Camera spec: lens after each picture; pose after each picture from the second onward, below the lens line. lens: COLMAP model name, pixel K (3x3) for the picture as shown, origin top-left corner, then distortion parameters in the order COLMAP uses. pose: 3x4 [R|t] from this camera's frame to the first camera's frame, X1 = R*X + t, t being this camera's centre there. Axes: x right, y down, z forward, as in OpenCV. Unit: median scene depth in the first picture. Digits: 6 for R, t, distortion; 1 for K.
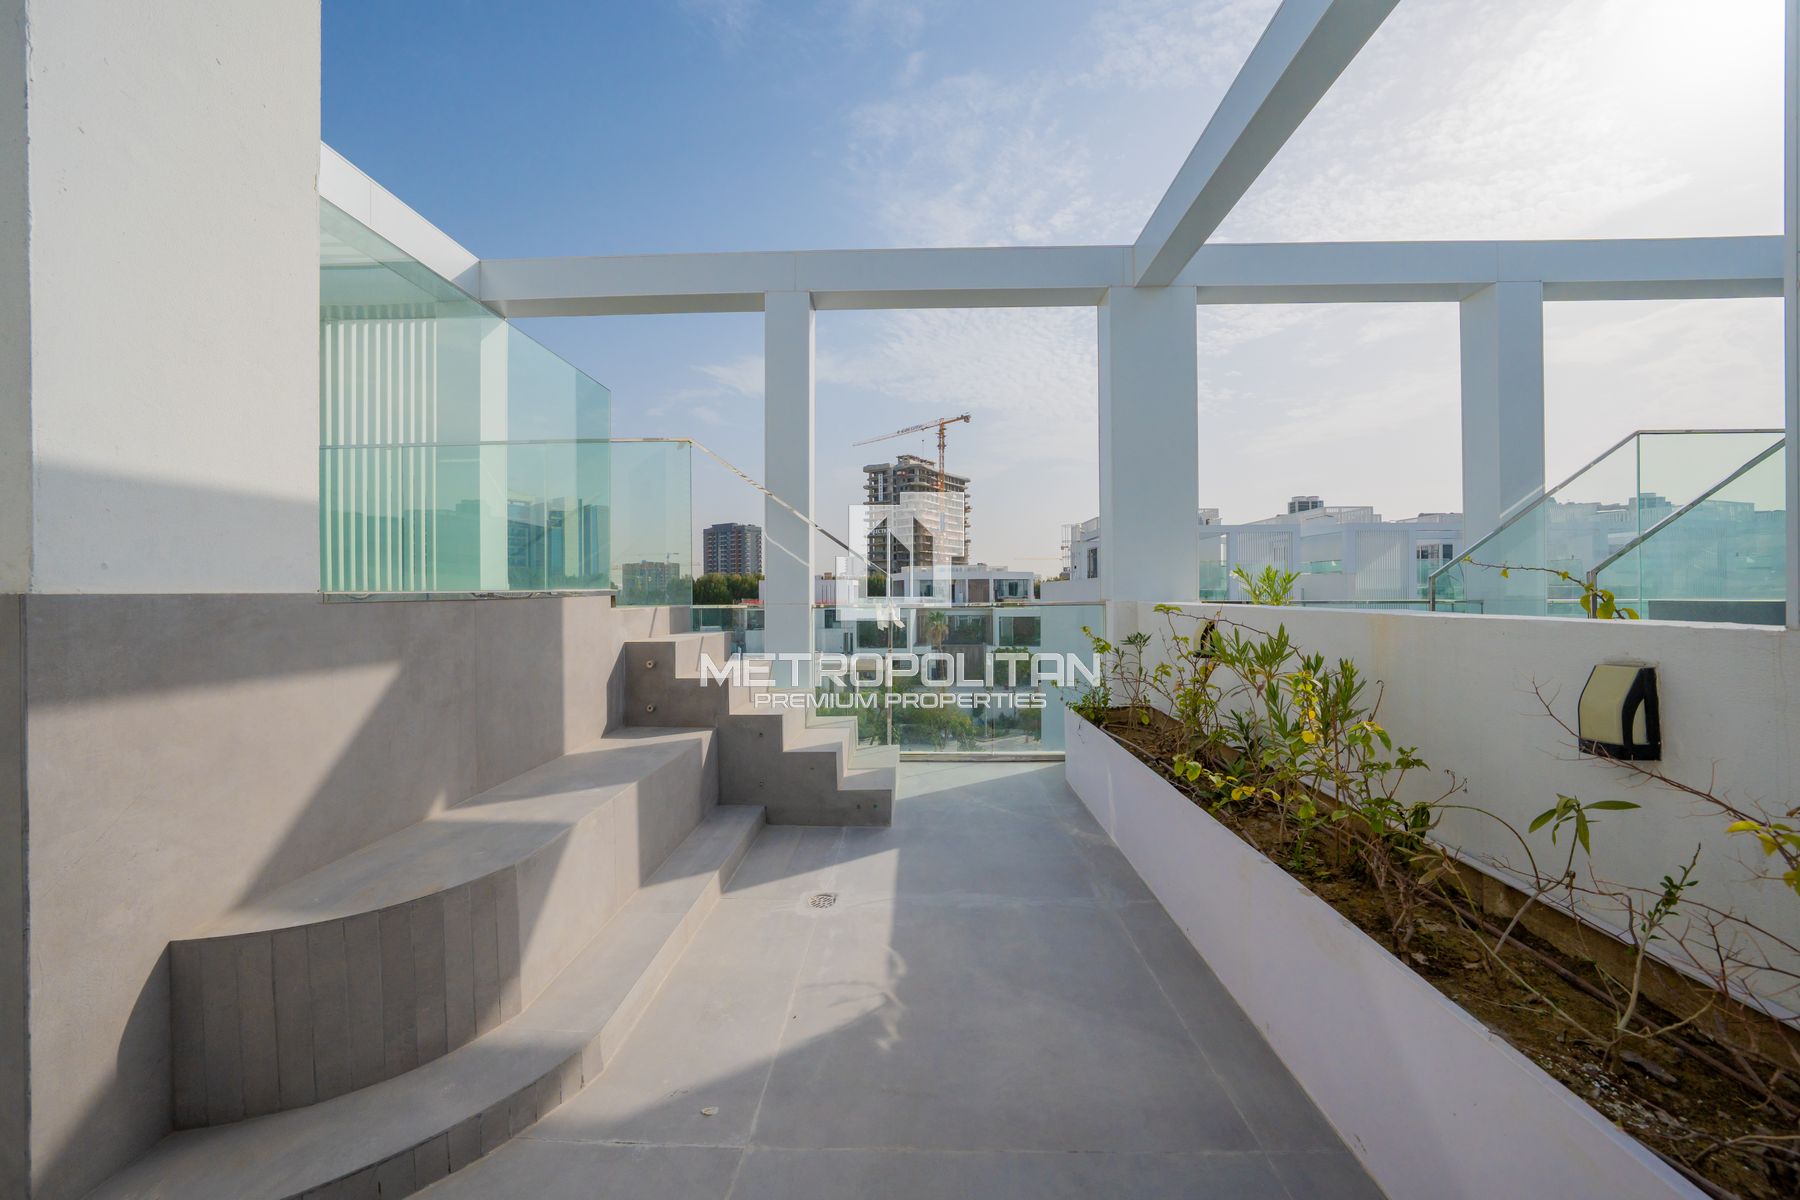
lens RADIAL K [[629.4, 0, 902.7], [0, 629.4, 595.7], [0, 0, 1]] dist [-0.024359, 0.006271]
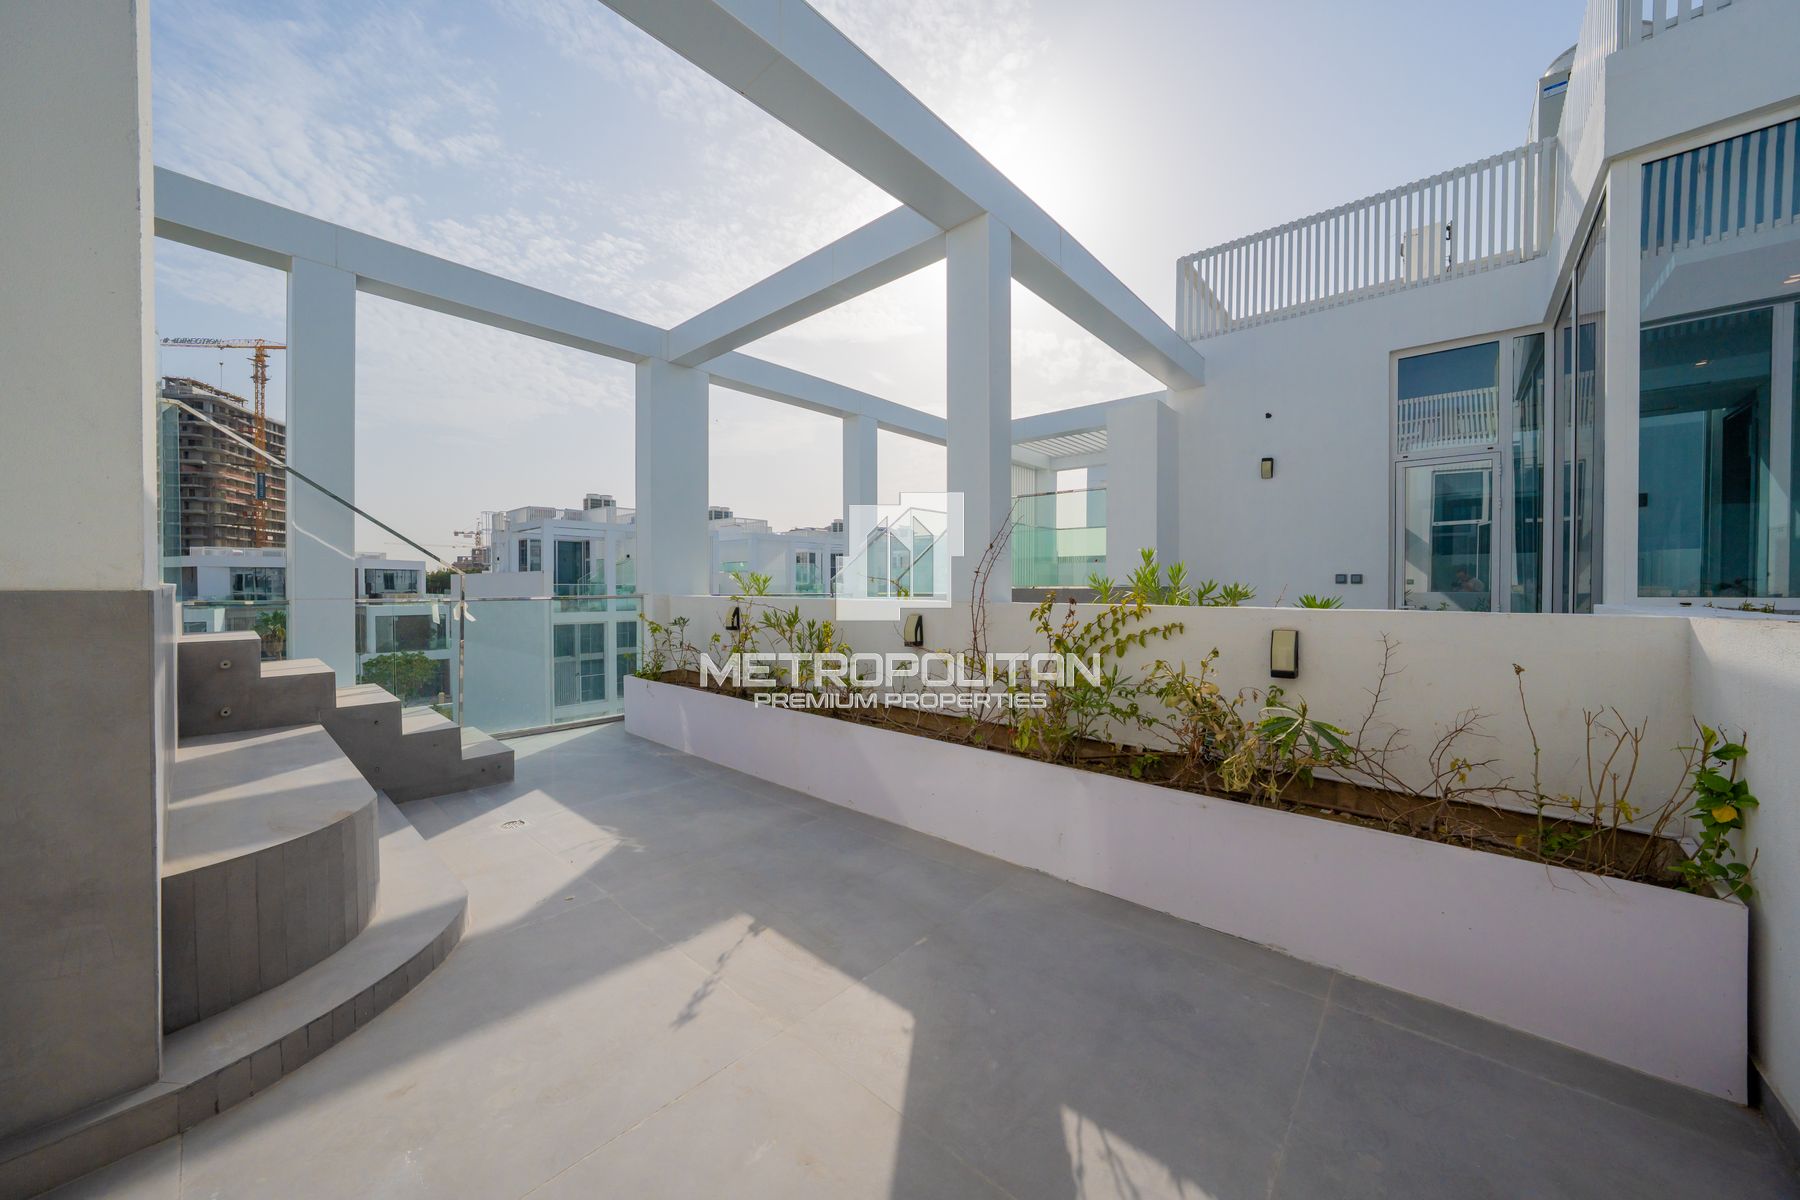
lens RADIAL K [[629.4, 0, 902.7], [0, 629.4, 595.7], [0, 0, 1]] dist [-0.024359, 0.006271]
pose [[0.640987, -0.004711, 0.767537, -0.351869], [-0.002262, 0.999965, 0.008026, -0.000731], [-0.767549, -0.006881, 0.640954, -0.263535]]
